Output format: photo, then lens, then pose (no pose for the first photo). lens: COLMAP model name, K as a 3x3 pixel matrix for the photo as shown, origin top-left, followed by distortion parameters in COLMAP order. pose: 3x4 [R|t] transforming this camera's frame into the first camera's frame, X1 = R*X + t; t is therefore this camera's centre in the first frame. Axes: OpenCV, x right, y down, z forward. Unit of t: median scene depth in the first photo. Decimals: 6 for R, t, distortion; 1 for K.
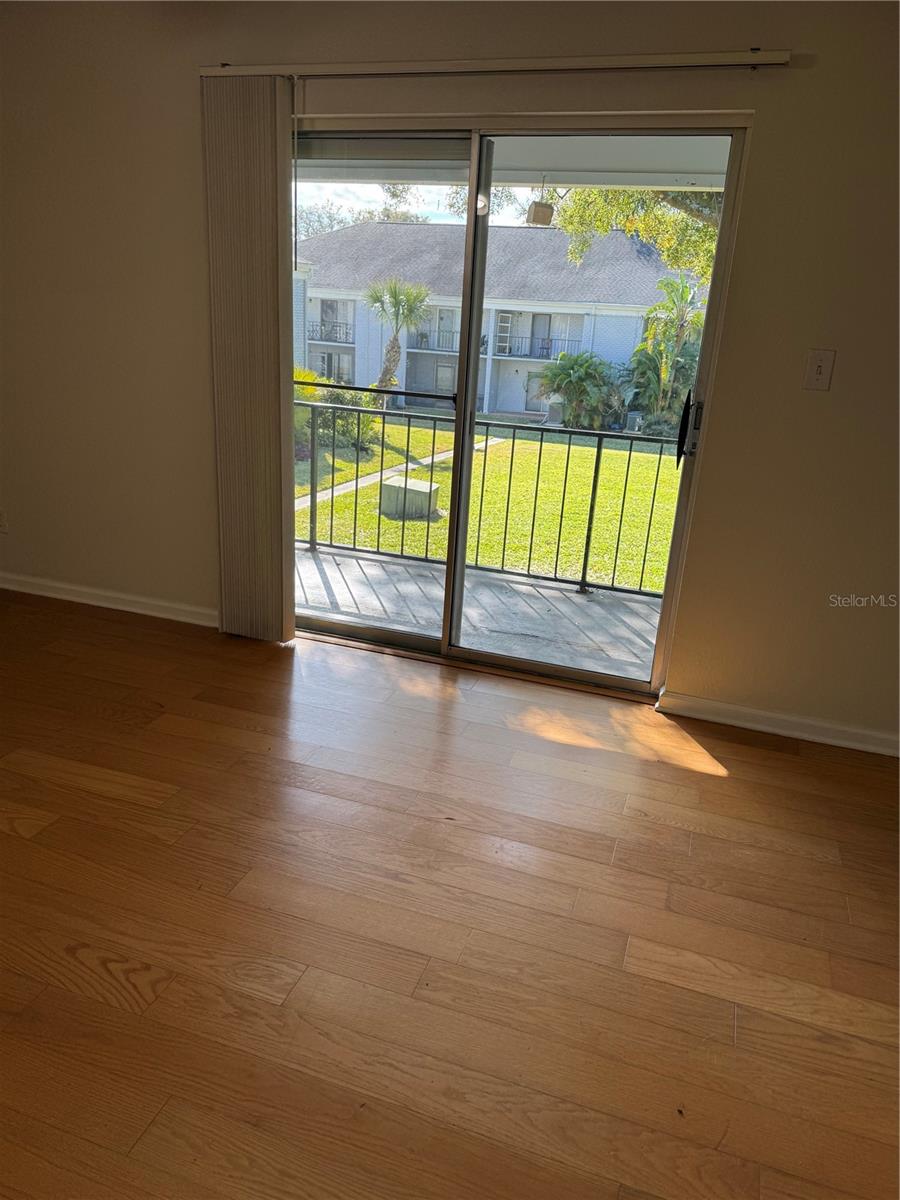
lens RADIAL K [[855.7, 0, 457.2], [0, 855.7, 598.9], [0, 0, 1]] dist [0.085522, -0.083296]
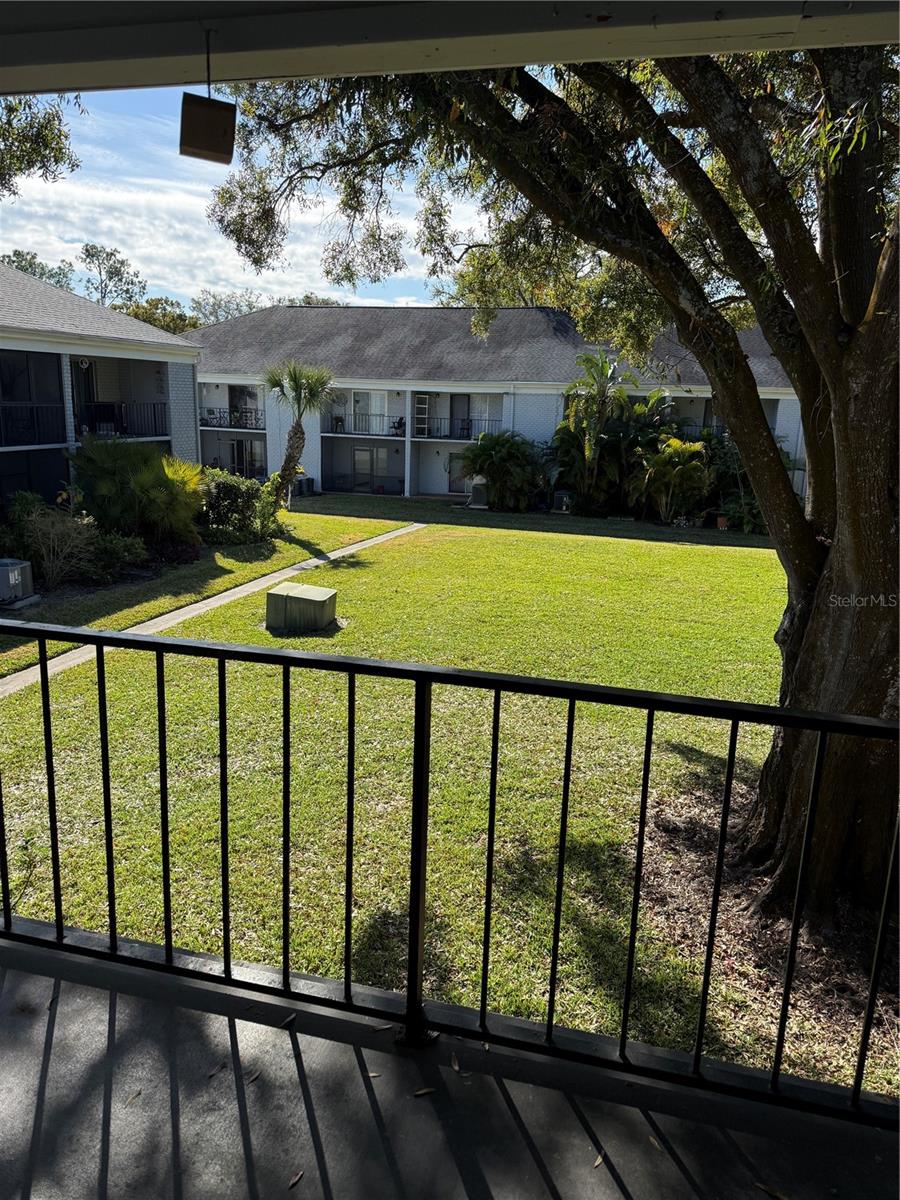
lens RADIAL K [[855.7, 0, 442.2], [0, 855.7, 613.1], [0, 0, 1]] dist [0.085522, -0.083296]
pose [[0.997664, -0.042113, 0.053783, 0.108160], [0.045853, 0.996471, -0.070309, -0.130298], [-0.050632, 0.072610, 0.996074, 0.409640]]
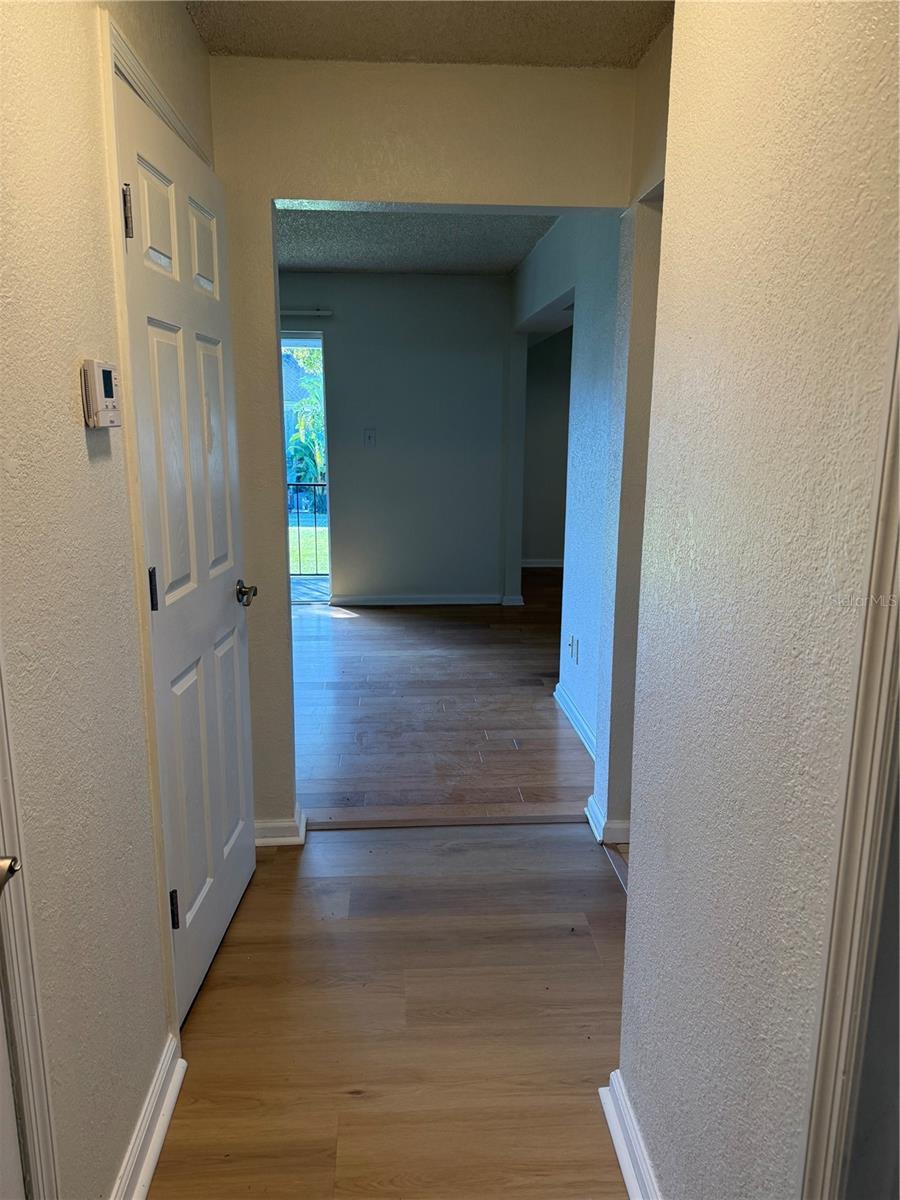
lens RADIAL K [[855.7, 0, 450.1], [0, 855.7, 603.1], [0, 0, 1]] dist [0.085522, -0.083296]
pose [[0.927789, -0.135382, 0.347678, -0.101838], [0.167798, 0.983694, -0.064732, 0.151721], [-0.333245, 0.118397, 0.935377, -0.488500]]
